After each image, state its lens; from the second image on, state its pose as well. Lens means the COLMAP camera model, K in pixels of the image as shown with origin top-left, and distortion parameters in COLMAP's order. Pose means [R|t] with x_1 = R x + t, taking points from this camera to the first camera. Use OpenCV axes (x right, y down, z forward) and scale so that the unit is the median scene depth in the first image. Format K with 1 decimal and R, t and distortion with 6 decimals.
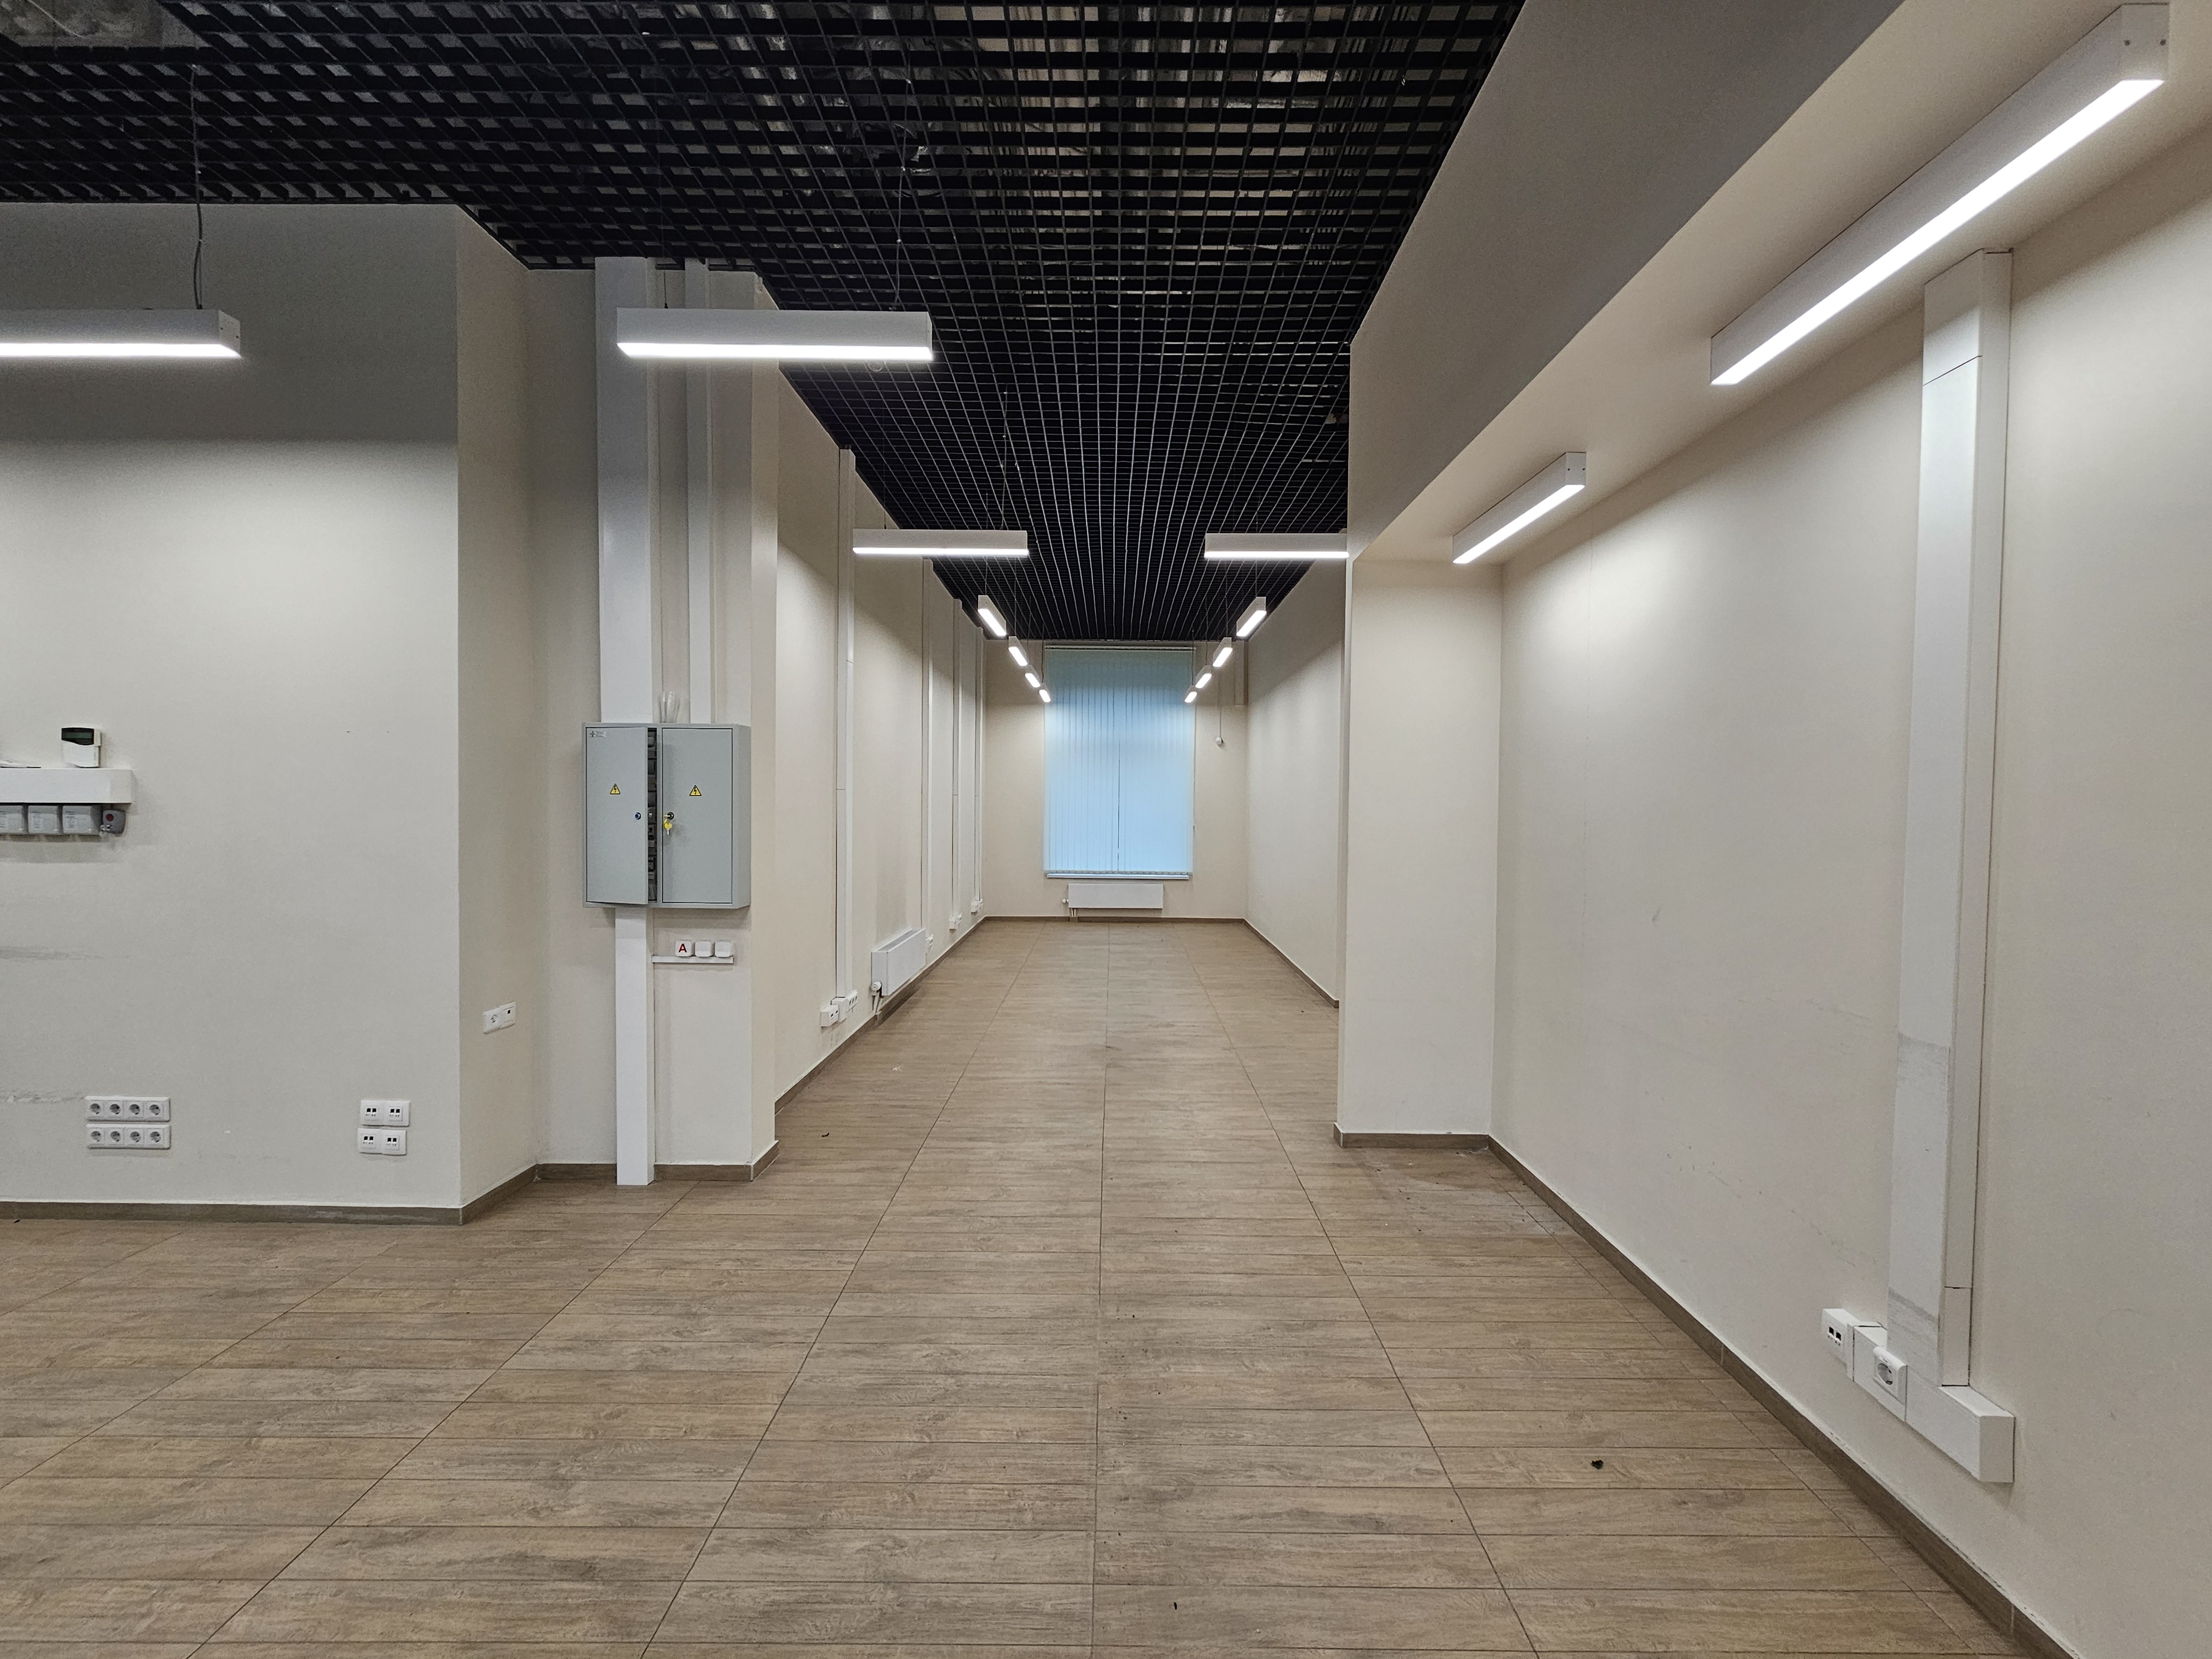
lens RADIAL K [[986.8, 0, 1417.2], [0, 986.8, 831.9], [0, 0, 1]] dist [-0.000332, 0.000514]
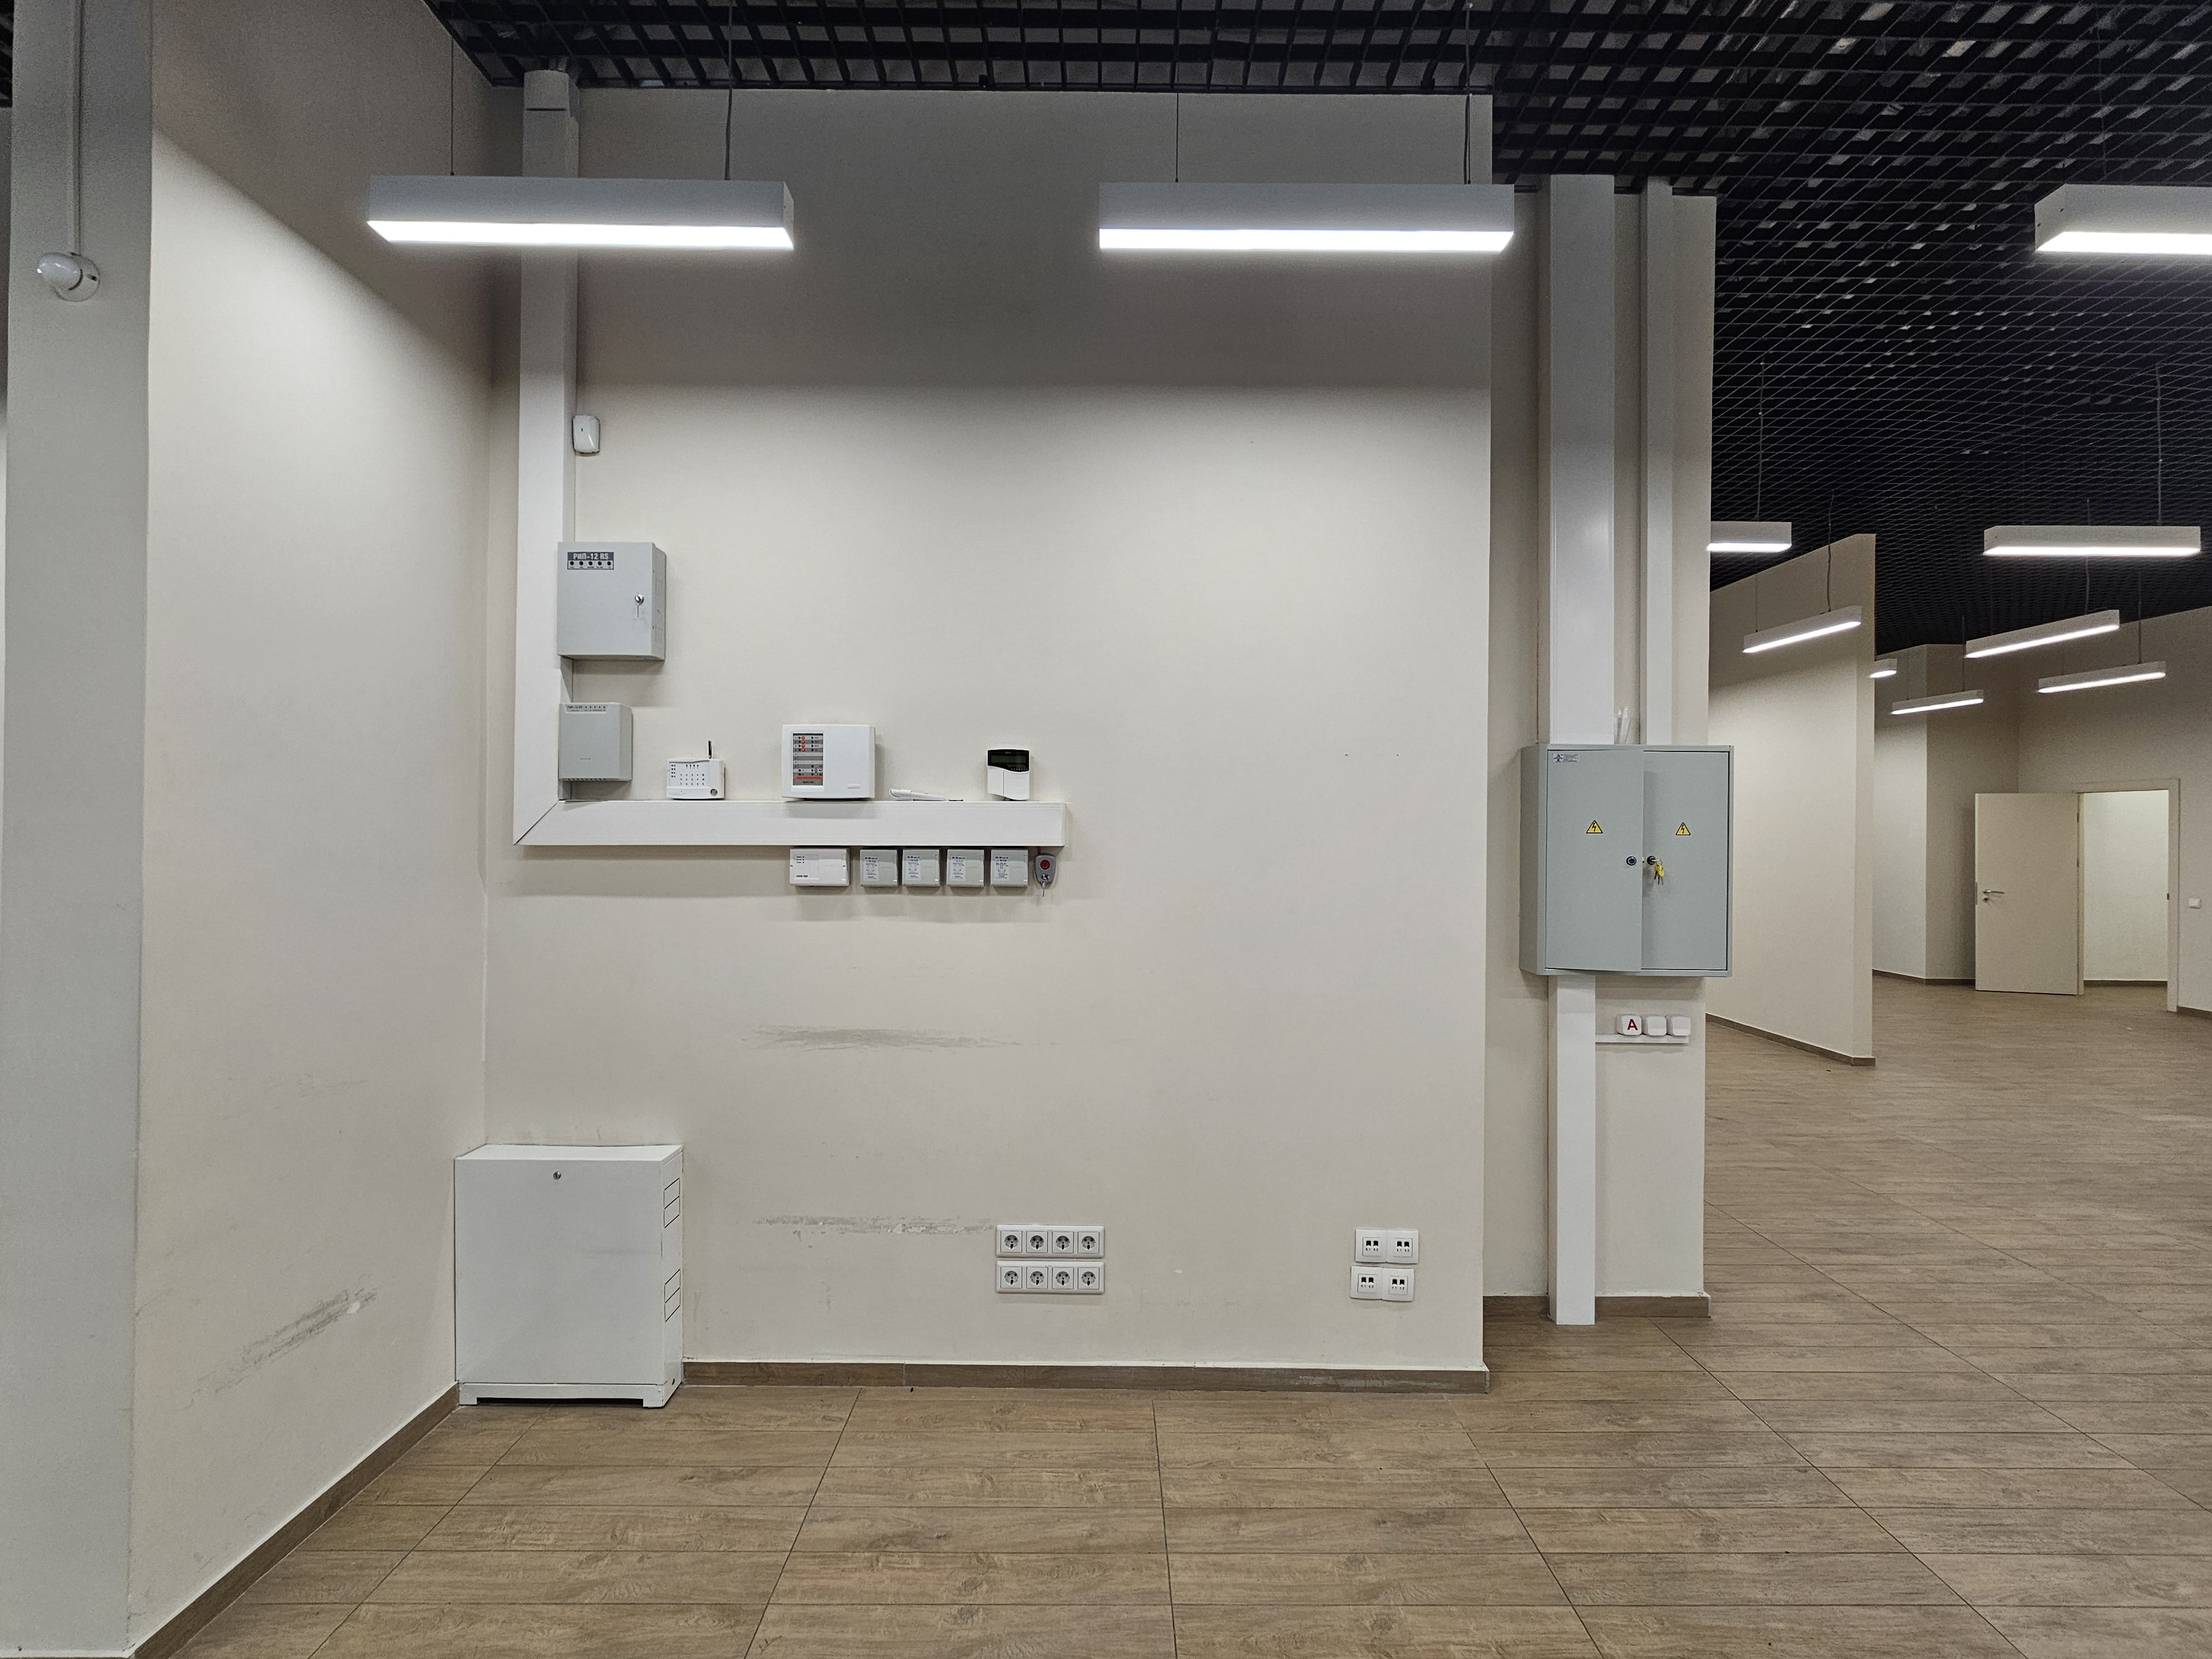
lens RADIAL K [[986.8, 0, 1417.2], [0, 986.8, 831.9], [0, 0, 1]] dist [-0.000332, 0.000514]
pose [[0.999969, -0.000193, 0.007810, -1.024683], [0.000413, 0.999603, -0.028167, -0.018054], [-0.007801, 0.028170, 0.999573, 0.216721]]
